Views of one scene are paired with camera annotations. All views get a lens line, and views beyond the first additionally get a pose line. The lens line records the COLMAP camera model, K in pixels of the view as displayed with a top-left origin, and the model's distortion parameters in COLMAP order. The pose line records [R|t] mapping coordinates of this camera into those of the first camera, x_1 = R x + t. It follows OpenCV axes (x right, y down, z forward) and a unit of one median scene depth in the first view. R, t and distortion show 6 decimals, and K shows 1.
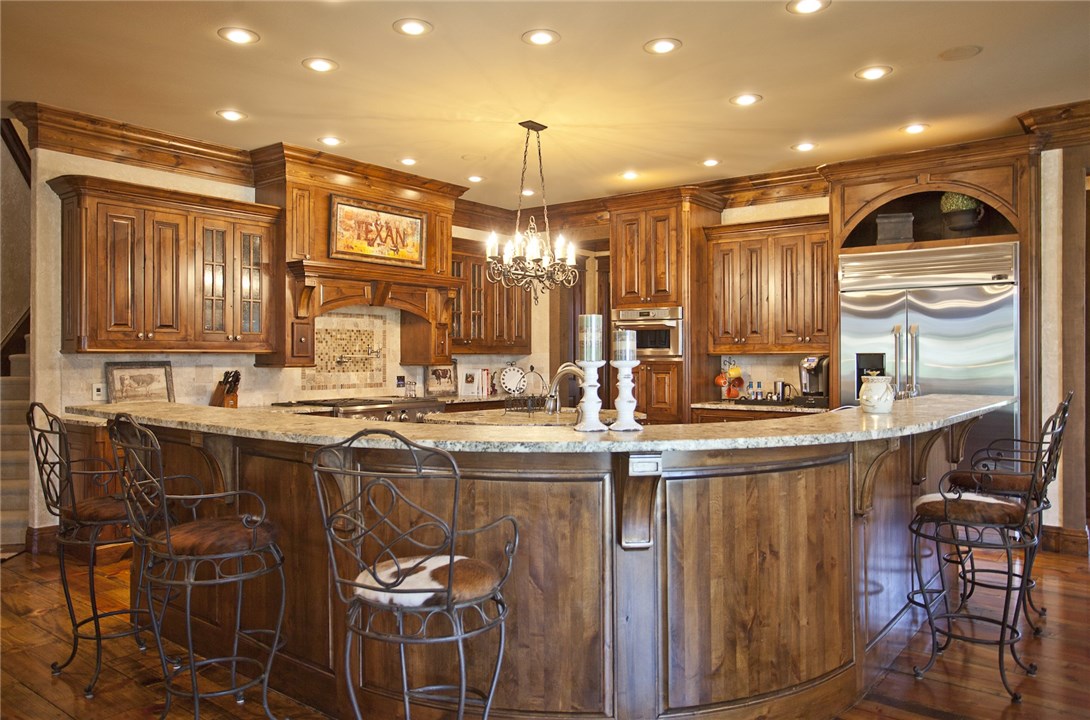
lens RADIAL K [[798.4, 0, 545.0], [0, 798.4, 360.0], [0, 0, 1]] dist [0.032725, 0.000075]
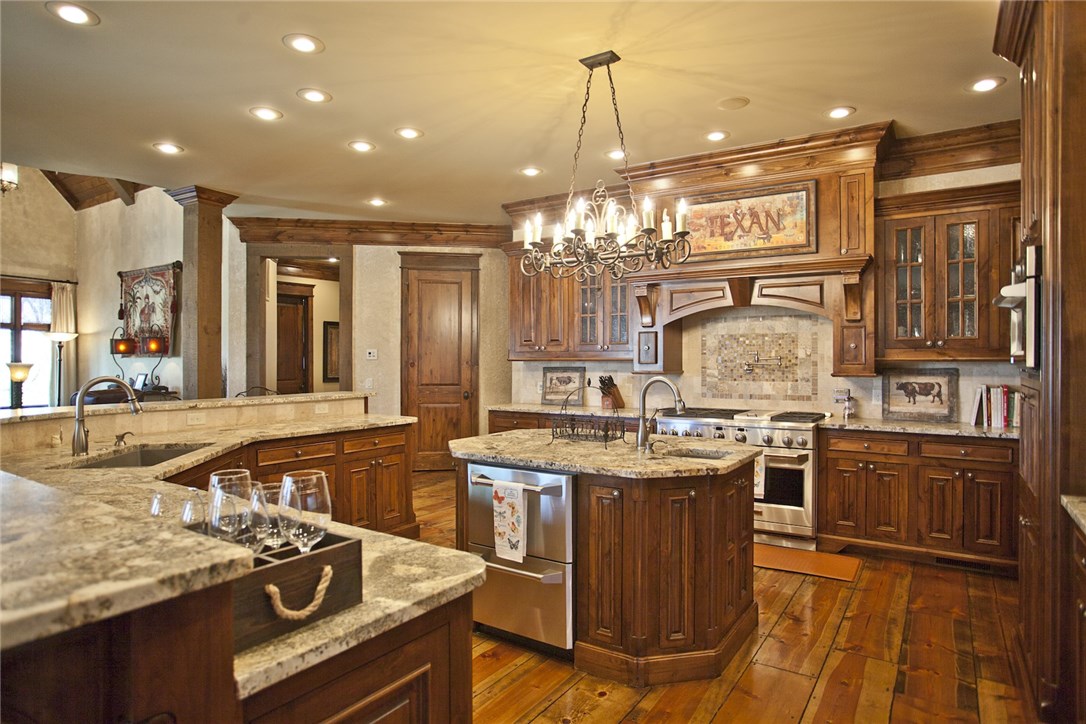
lens RADIAL K [[643.9, 0, 543.0], [0, 643.9, 362.0], [0, 0, 1]] dist [-0.054110, 0.032287]
pose [[0.083967, 0.005307, -0.996454, 0.470716], [-0.003780, 0.999980, 0.005007, -0.009560], [0.996461, 0.003346, 0.083985, 0.724085]]
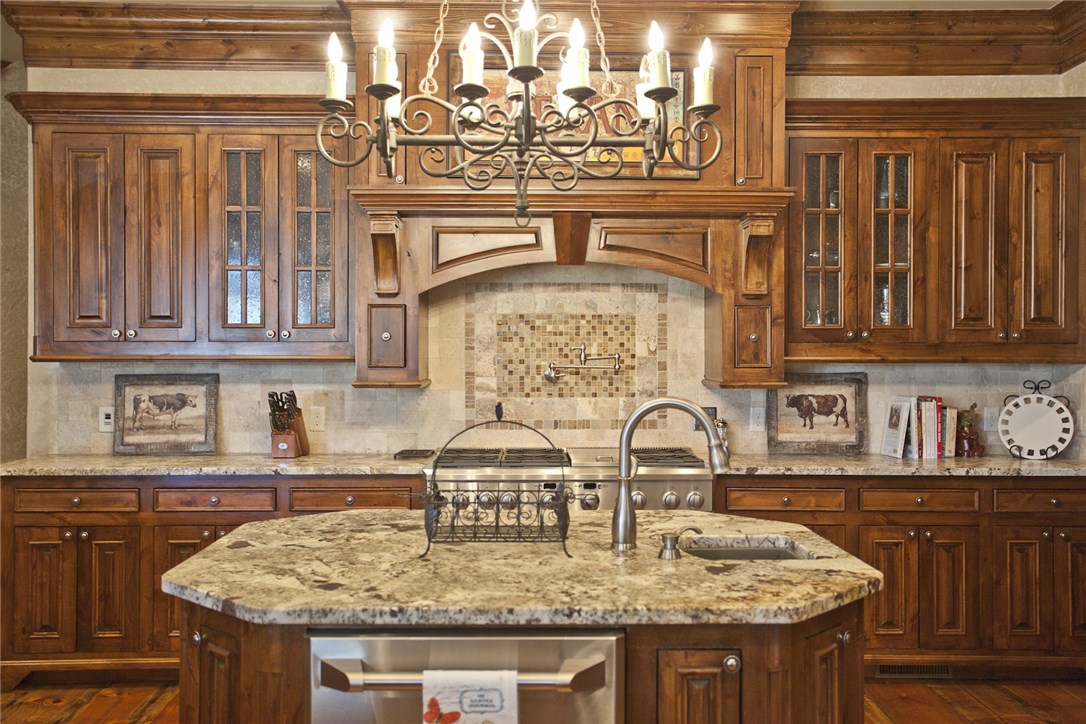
lens RADIAL K [[1045.6, 0, 543.0], [0, 1045.6, 362.0], [0, 0, 1]] dist [0.010697, 0.029607]
pose [[0.638160, 0.007080, -0.769872, 0.271422], [-0.005775, 0.999974, 0.004409, -0.010687], [0.769882, 0.001633, 0.638184, 0.578394]]
